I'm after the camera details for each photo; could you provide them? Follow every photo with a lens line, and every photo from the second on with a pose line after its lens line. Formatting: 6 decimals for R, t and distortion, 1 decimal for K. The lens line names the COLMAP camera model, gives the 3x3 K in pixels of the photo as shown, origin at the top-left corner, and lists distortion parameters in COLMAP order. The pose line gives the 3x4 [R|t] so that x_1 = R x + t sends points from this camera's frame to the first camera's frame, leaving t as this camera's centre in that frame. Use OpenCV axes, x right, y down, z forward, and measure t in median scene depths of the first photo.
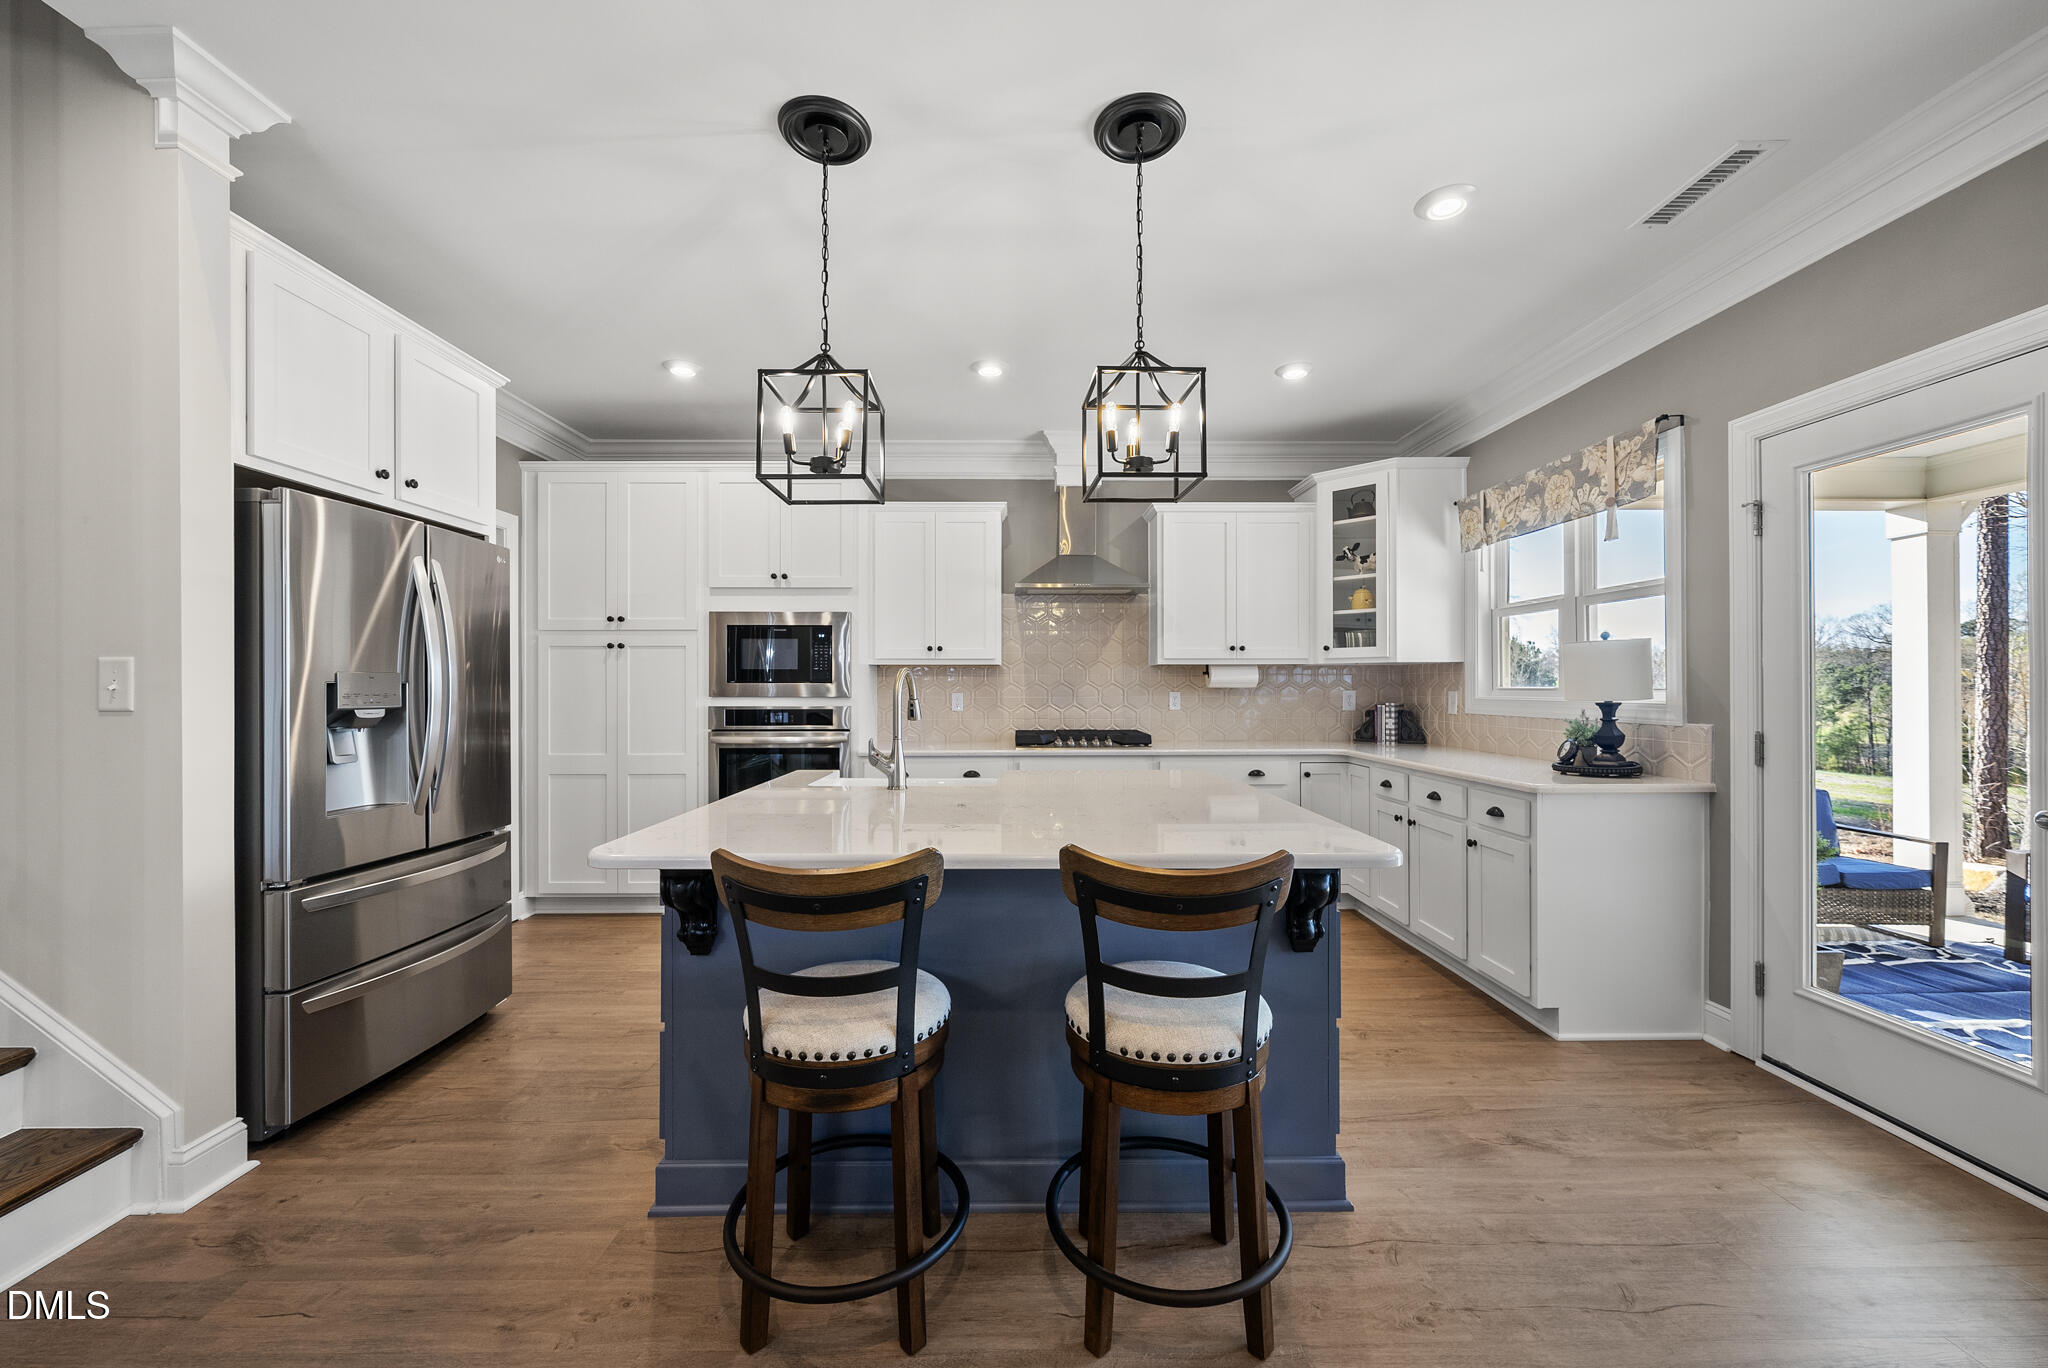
lens RADIAL K [[775.1, 0, 1022.0], [0, 775.1, 685.1], [0, 0, 1]] dist [-0.004090, -0.000039]
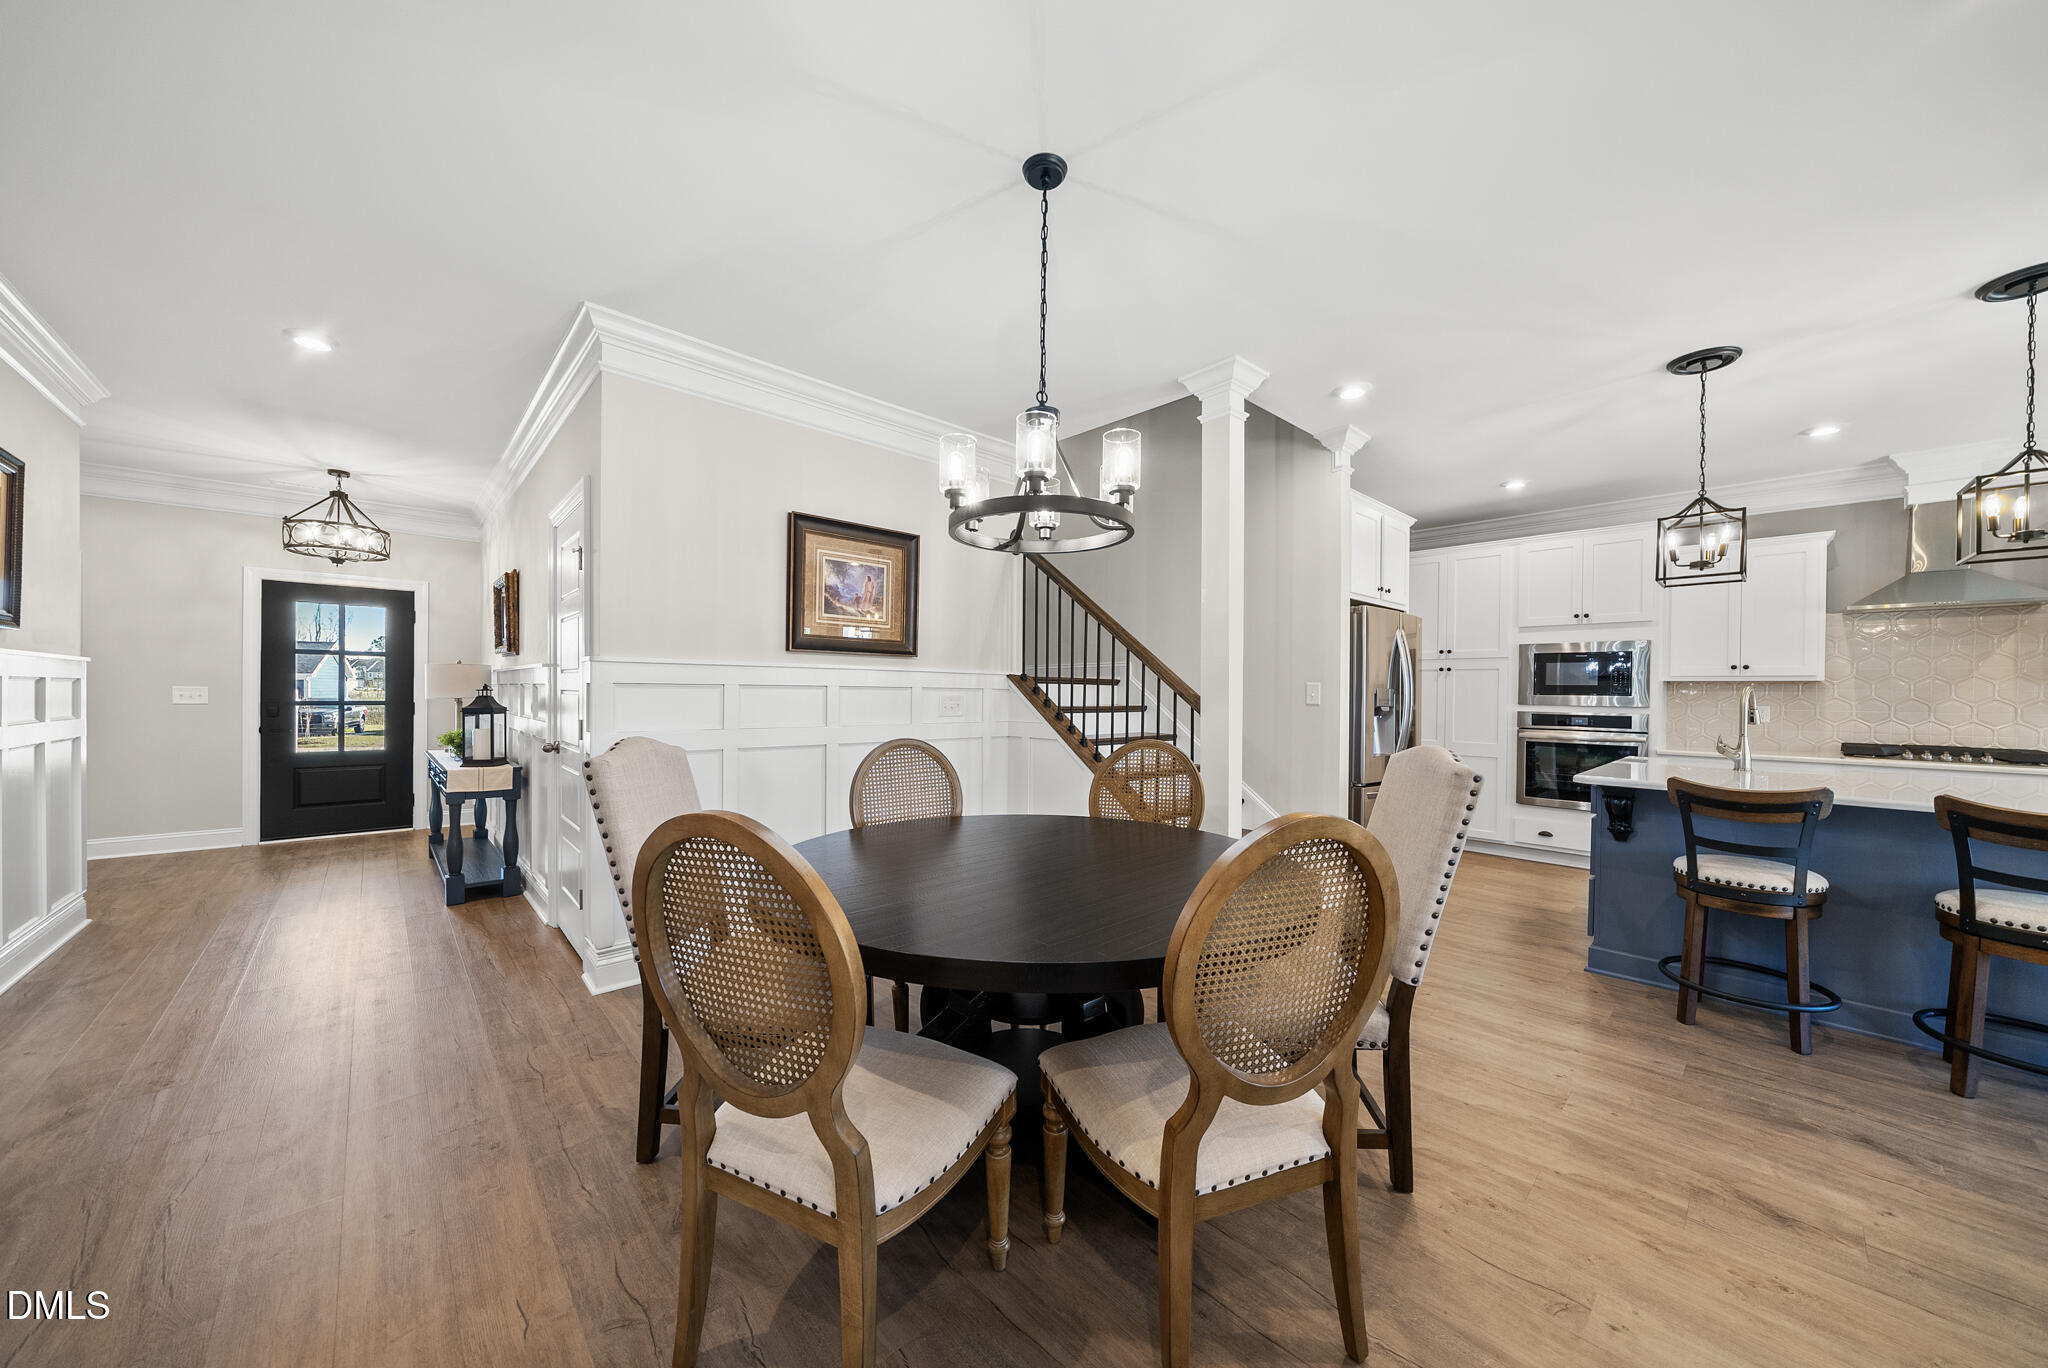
lens RADIAL K [[706.1, 0, 1020.7], [0, 706.1, 696.0], [0, 0, 1]] dist [-0.005861, -0.000056]
pose [[0.669028, 0.013606, -0.743112, -0.057661], [-0.010822, 0.999905, 0.008565, -0.001397], [0.743158, 0.002312, 0.669112, -0.561152]]
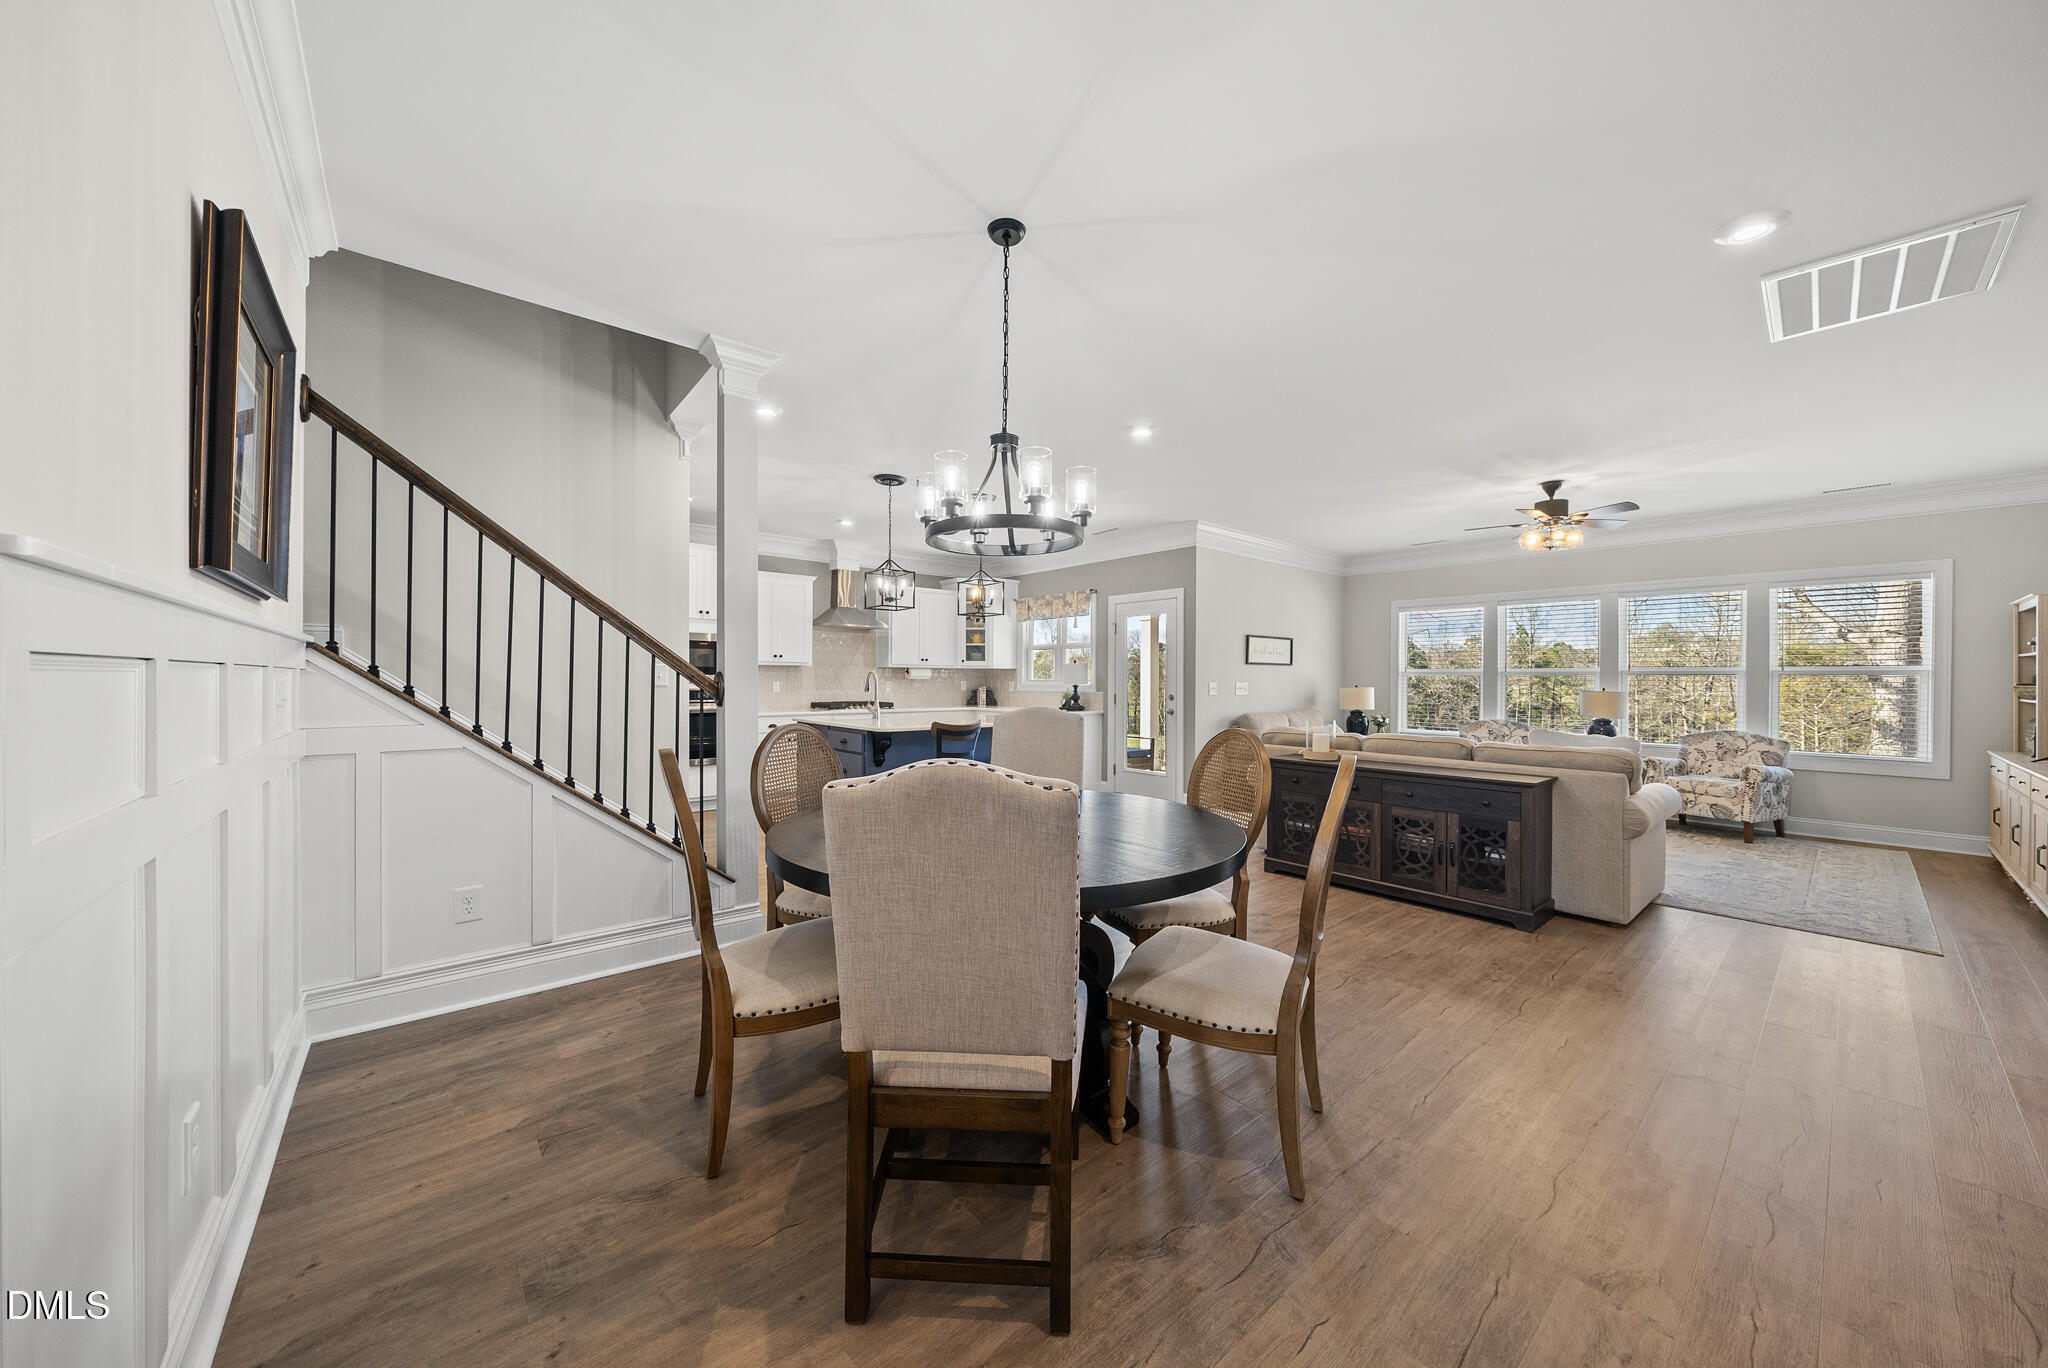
lens RADIAL K [[706.1, 0, 1032.0], [0, 706.1, 682.6], [0, 0, 1]] dist [-0.005861, -0.000056]
pose [[0.765722, 0.002509, 0.643167, -0.788206], [-0.007388, 0.999961, 0.004895, 0.001420], [-0.643129, -0.008500, 0.765710, -0.677919]]
